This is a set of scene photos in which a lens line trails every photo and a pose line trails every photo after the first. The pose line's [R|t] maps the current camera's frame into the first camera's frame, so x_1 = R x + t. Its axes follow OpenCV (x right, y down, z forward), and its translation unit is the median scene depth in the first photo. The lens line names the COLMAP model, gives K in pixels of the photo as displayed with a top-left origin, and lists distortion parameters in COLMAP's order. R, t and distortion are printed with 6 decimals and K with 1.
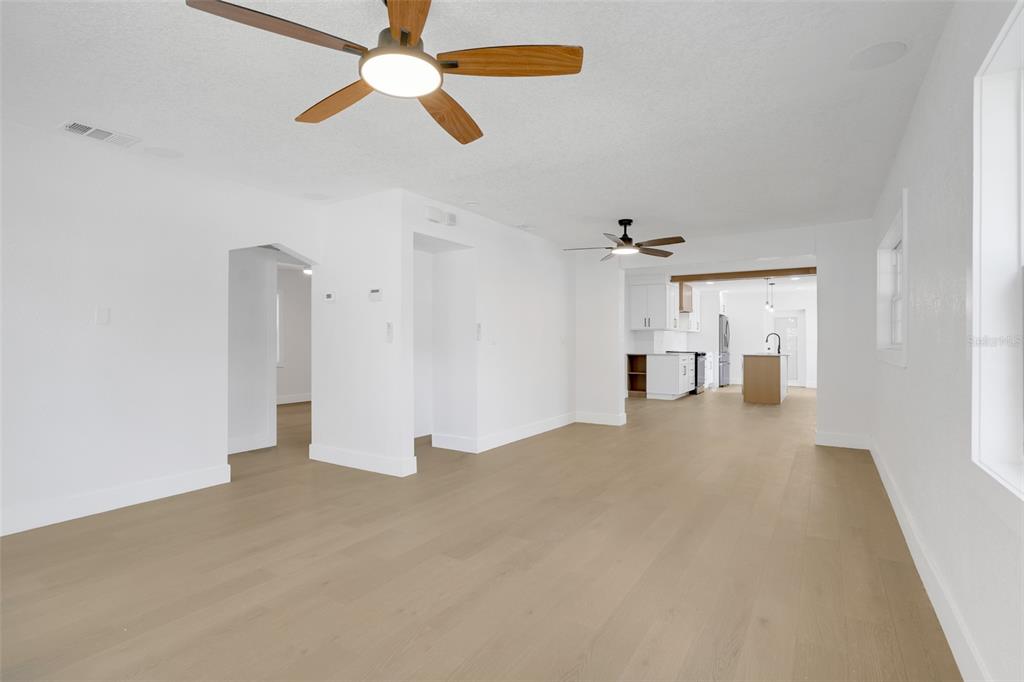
lens RADIAL K [[469.6, 0, 515.6], [0, 469.6, 342.6], [0, 0, 1]] dist [-0.018731, -0.000085]
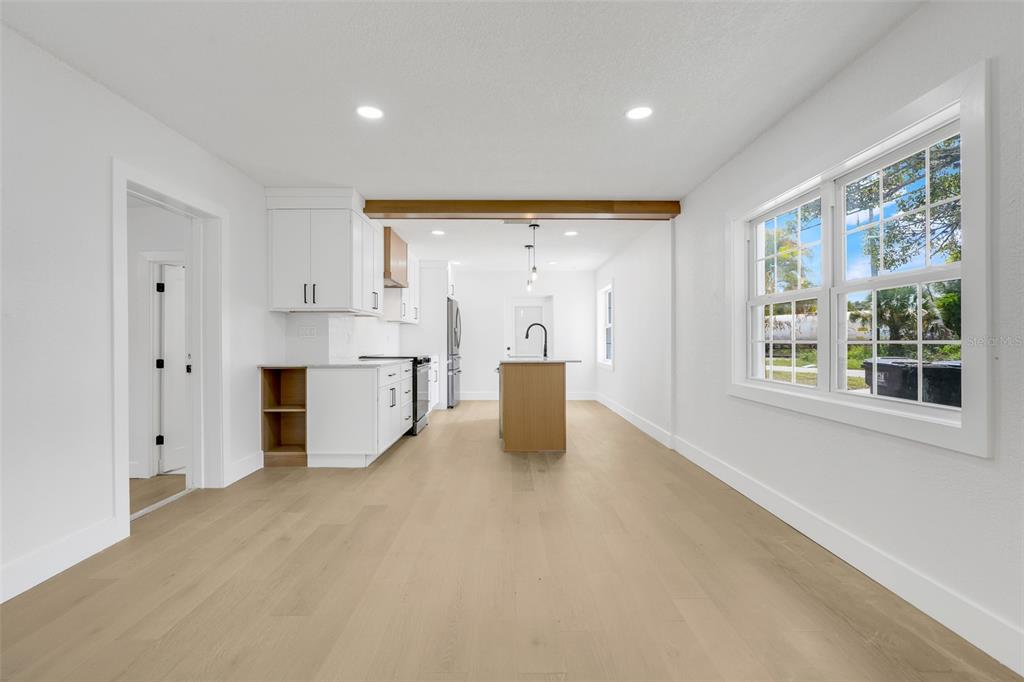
lens RADIAL K [[469.6, 0, 507.0], [0, 469.6, 339.5], [0, 0, 1]] dist [-0.018731, -0.000085]
pose [[0.843560, -0.000059, 0.537036, 0.191591], [0.003705, 0.999977, -0.005711, 0.003374], [-0.537023, 0.006807, 0.843540, 0.503769]]
